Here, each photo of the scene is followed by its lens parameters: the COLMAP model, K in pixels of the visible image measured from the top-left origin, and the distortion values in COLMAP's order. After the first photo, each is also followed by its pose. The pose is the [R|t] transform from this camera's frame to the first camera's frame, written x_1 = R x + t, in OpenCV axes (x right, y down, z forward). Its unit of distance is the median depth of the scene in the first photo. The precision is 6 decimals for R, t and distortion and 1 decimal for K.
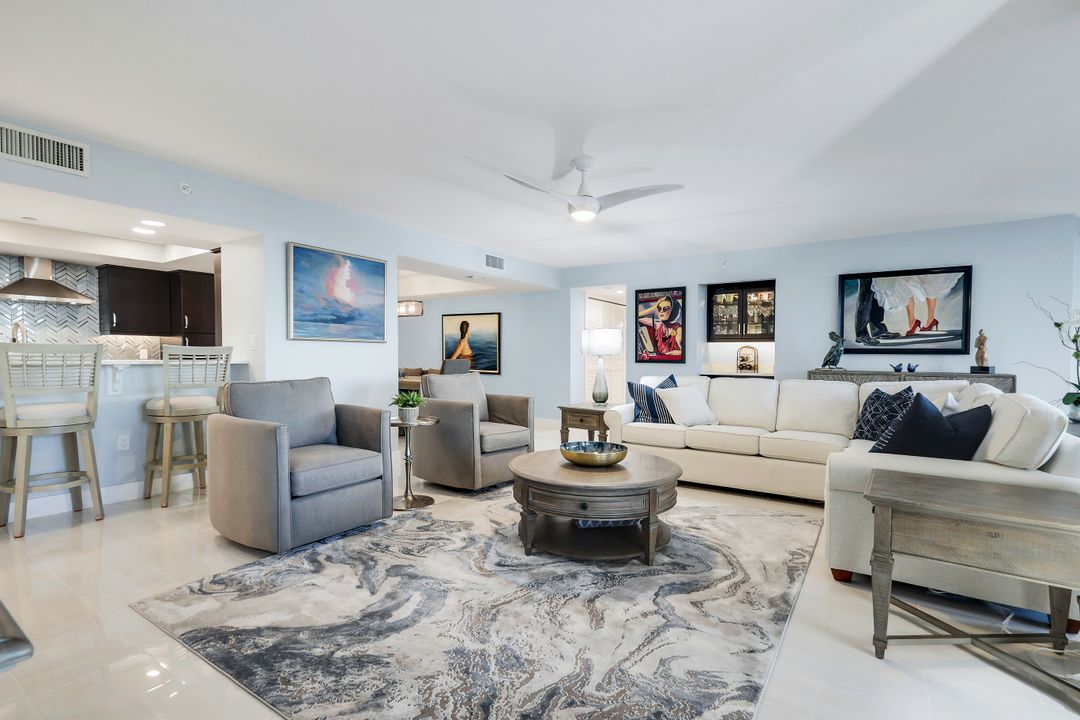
lens RADIAL K [[496.9, 0, 552.9], [0, 496.9, 368.3], [0, 0, 1]] dist [0.001081, 0.000240]
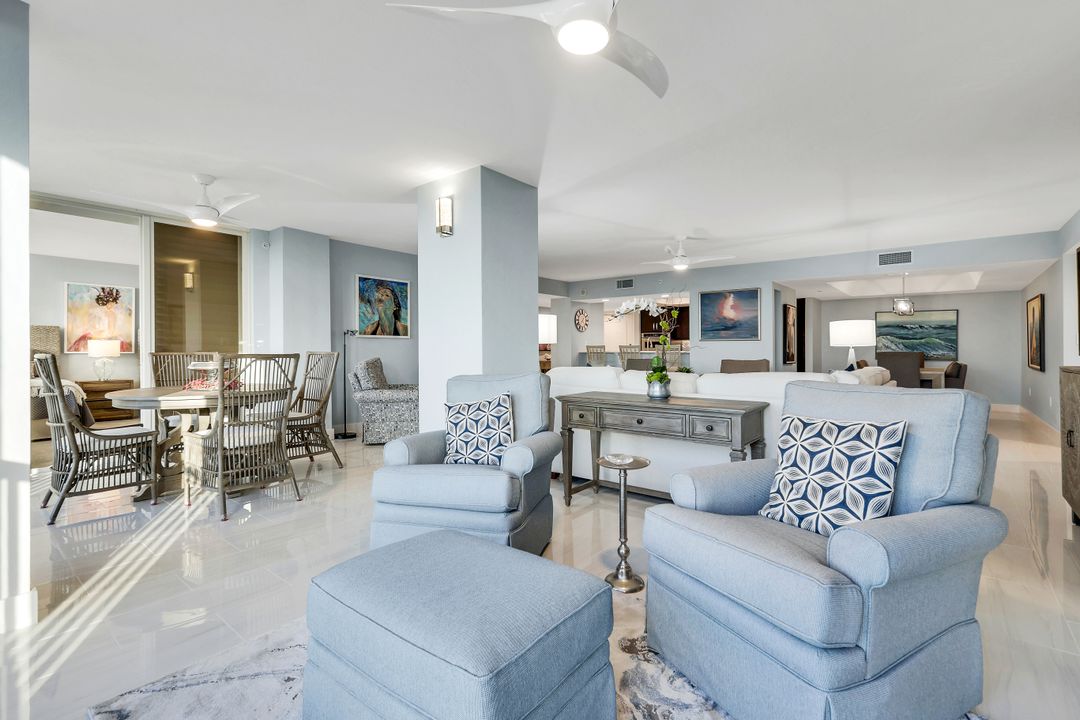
lens RADIAL K [[499.2, 0, 538.9], [0, 499.2, 350.4], [0, 0, 1]] dist [-0.001020, 0.000008]
pose [[-0.113227, -0.006130, -0.993550, 1.160242], [-0.026756, 0.999637, -0.003118, 0.003136], [0.993209, 0.026231, -0.113350, 0.444095]]
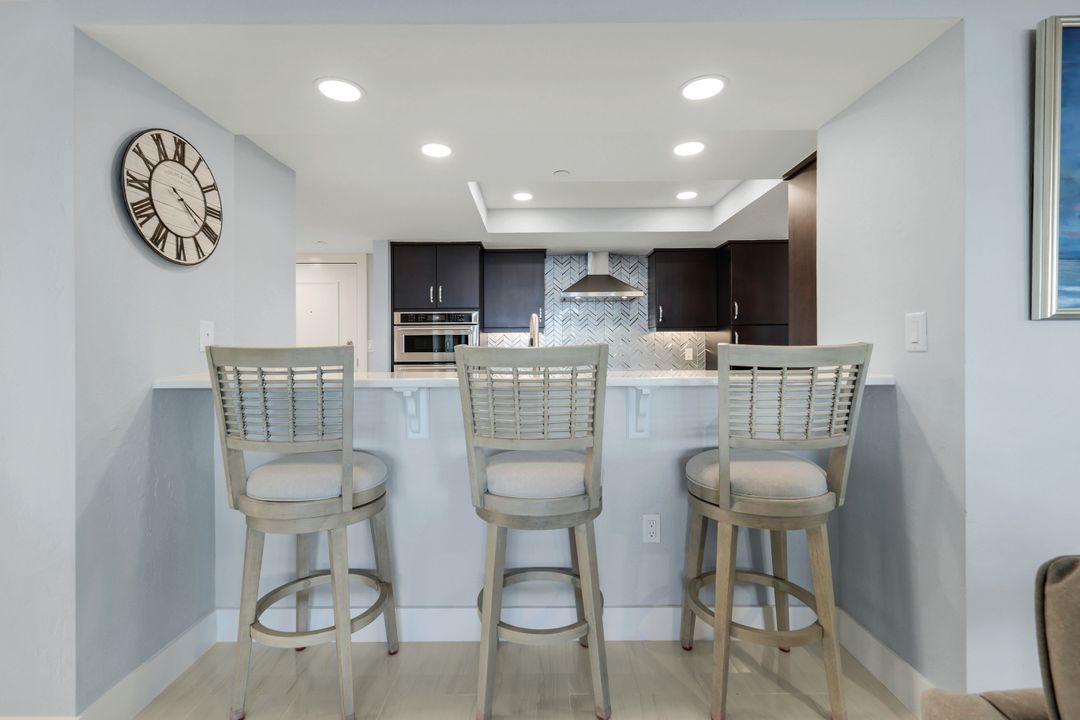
lens RADIAL K [[479.5, 0, 540.2], [0, 479.5, 353.2], [0, 0, 1]] dist [0.001912, 0.000444]
pose [[0.545274, -0.002290, -0.838254, -0.337281], [-0.013677, 0.999839, -0.011628, -0.020095], [0.838146, 0.017806, 0.545155, 0.417849]]
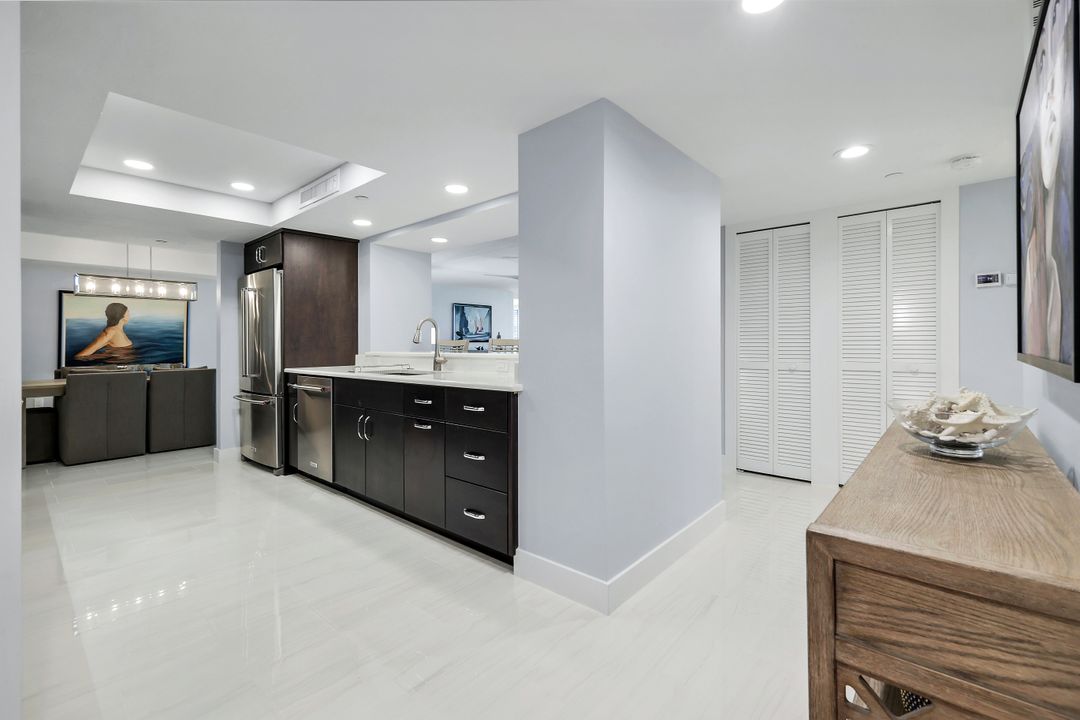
lens RADIAL K [[475.5, 0, 540.9], [0, 475.5, 343.3], [0, 0, 1]] dist [0.000716, 0.000125]
pose [[0.146052, -0.008278, 0.989242, -1.307757], [0.034128, 0.999412, 0.003325, -0.019475], [-0.988688, 0.033275, 0.146249, 0.378298]]
